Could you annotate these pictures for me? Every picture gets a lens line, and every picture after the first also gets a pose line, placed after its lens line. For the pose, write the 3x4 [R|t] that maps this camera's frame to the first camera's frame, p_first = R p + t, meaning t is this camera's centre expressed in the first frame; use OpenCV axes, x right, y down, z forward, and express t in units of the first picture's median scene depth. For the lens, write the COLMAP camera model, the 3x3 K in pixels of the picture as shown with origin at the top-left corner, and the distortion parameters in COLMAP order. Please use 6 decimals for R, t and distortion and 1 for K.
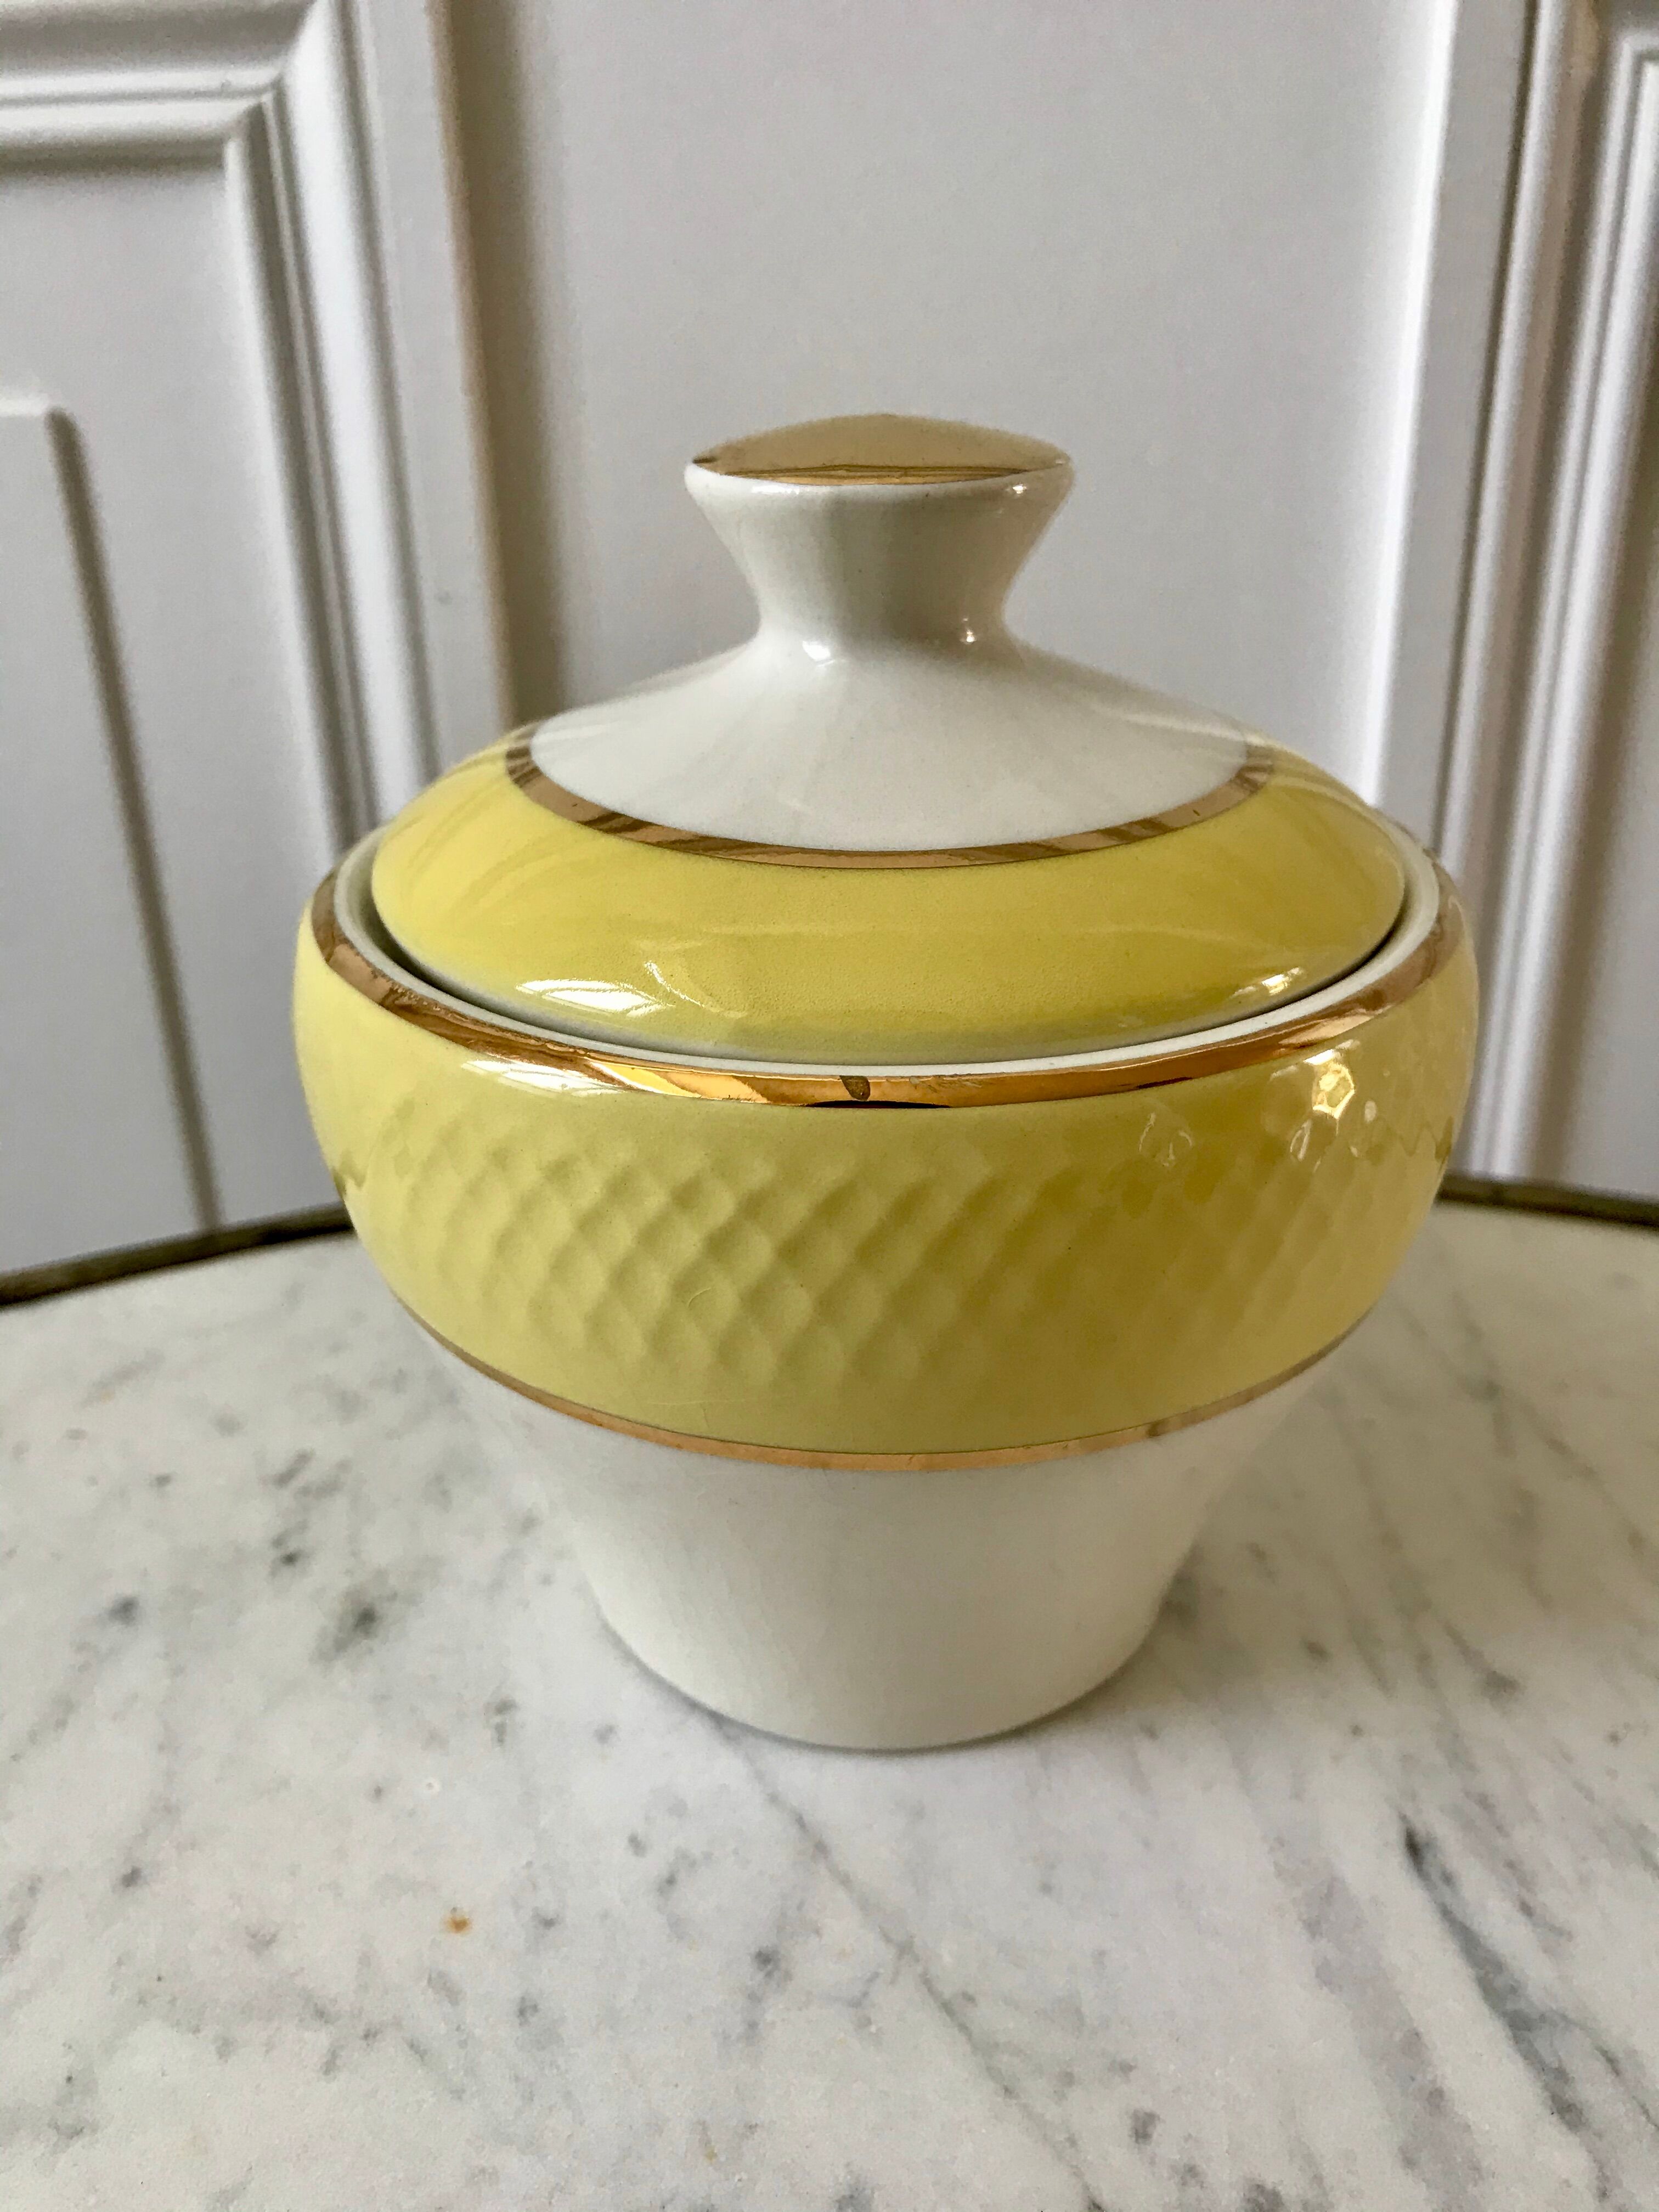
lens RADIAL K [[1849.0, 0, 854.0], [0, 1849.0, 1082.6], [0, 0, 1]] dist [0.008854, -0.019859]
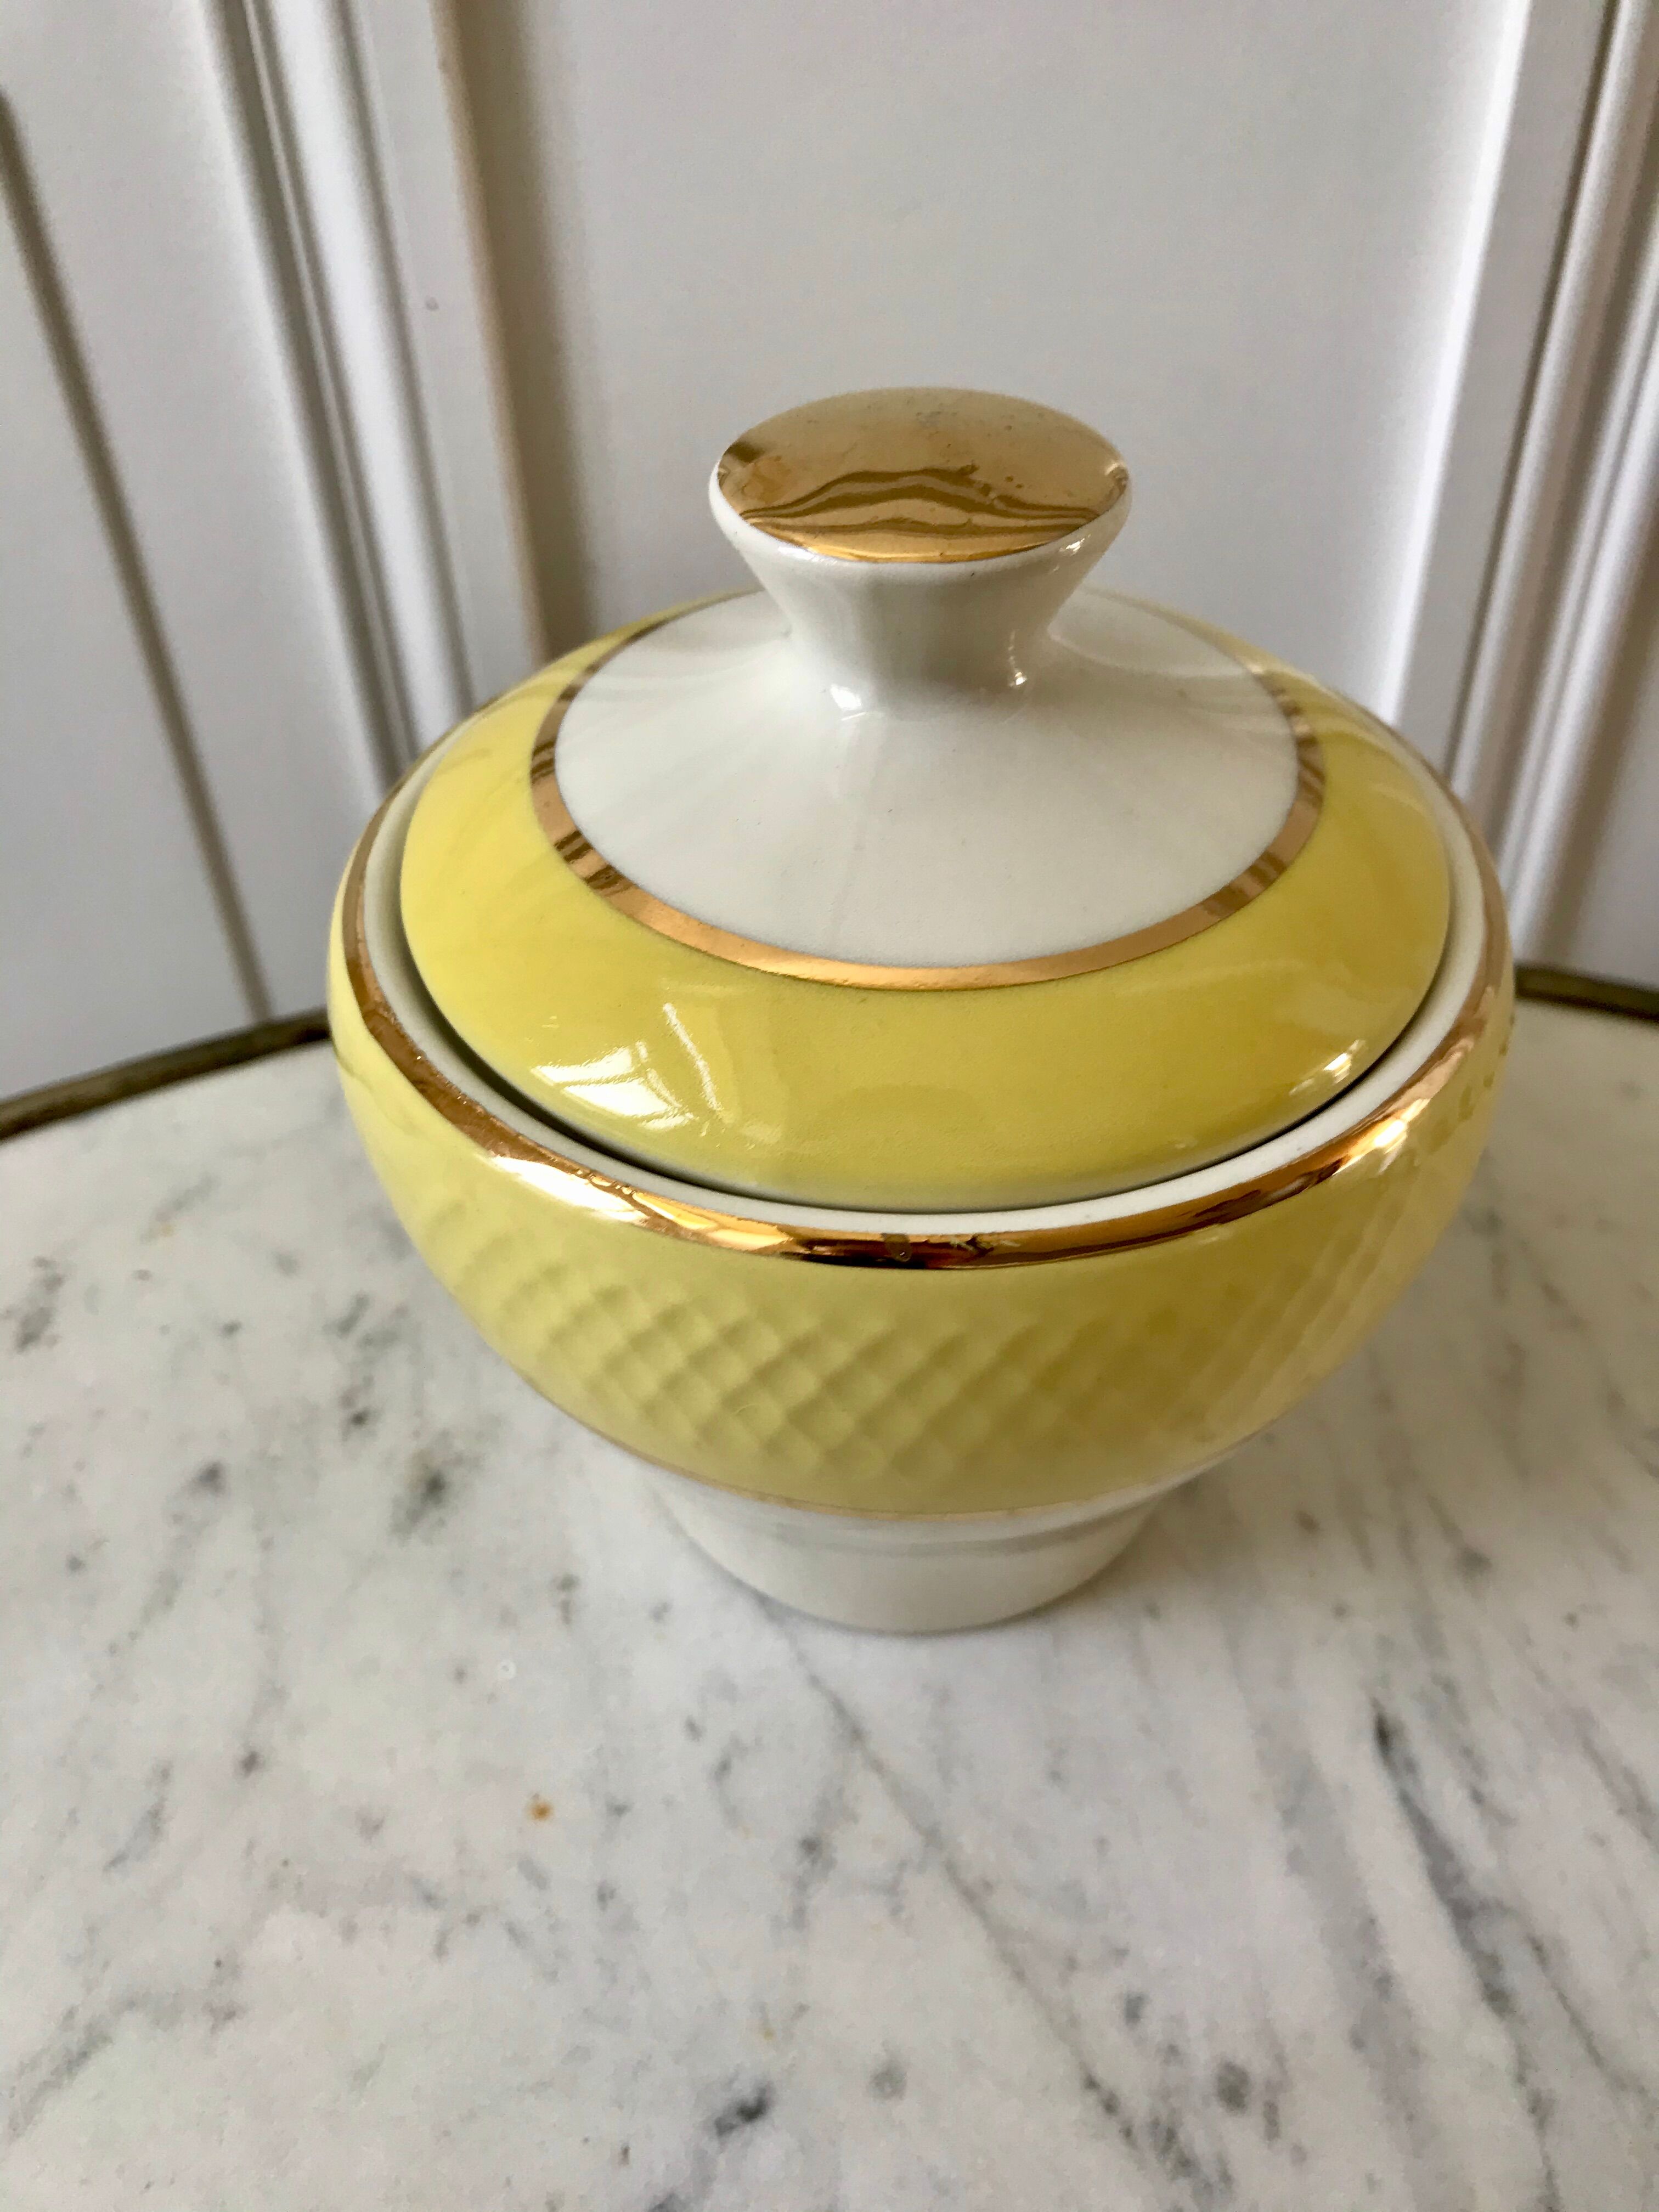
lens RADIAL K [[1860.3, 0, 855.1], [0, 1860.3, 1001.8], [0, 0, 1]] dist [0.017651, 0.016360]
pose [[0.999996, 0.000189, -0.002709, -0.015395], [0.000649, 0.952035, 0.305987, -0.344710], [0.002637, -0.305988, 0.952032, 0.047933]]
